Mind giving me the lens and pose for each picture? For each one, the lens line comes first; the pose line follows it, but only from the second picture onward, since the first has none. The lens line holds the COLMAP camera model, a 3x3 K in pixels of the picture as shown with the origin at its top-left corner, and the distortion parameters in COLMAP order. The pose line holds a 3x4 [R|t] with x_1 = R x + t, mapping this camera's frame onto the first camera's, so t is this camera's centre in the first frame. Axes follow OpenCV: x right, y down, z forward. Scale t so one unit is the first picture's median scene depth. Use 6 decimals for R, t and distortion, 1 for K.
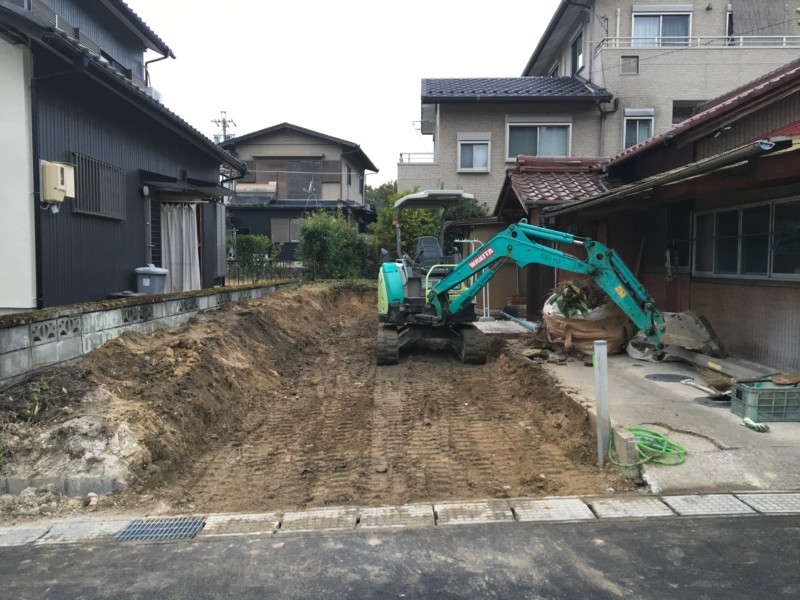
lens RADIAL K [[672.5, 0, 397.1], [0, 672.5, 296.0], [0, 0, 1]] dist [0.079353, -0.099745]
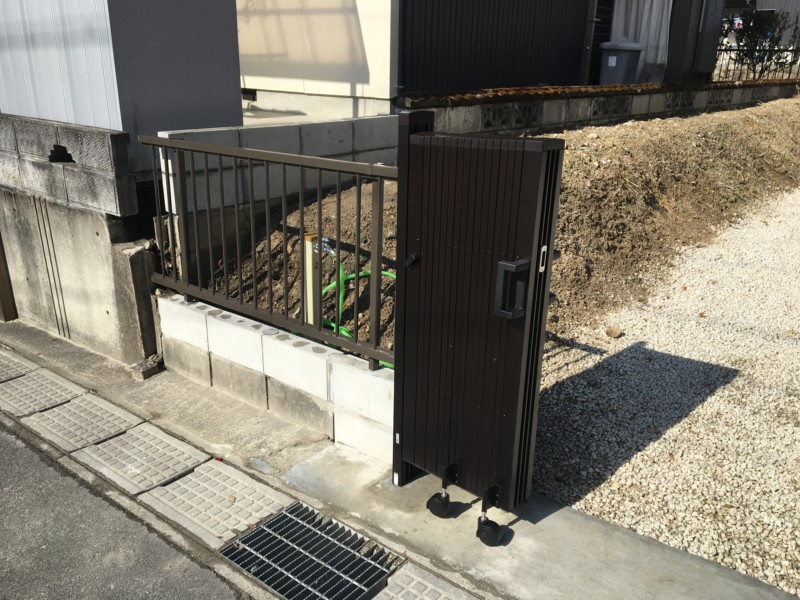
lens RADIAL K [[672.5, 0, 399.5], [0, 672.5, 301.4], [0, 0, 1]] dist [0.079353, -0.099745]
pose [[0.764071, 0.226690, -0.603993, -0.009450], [-0.046092, 0.953020, 0.299379, 0.002725], [0.643484, -0.200907, 0.738624, 0.169483]]
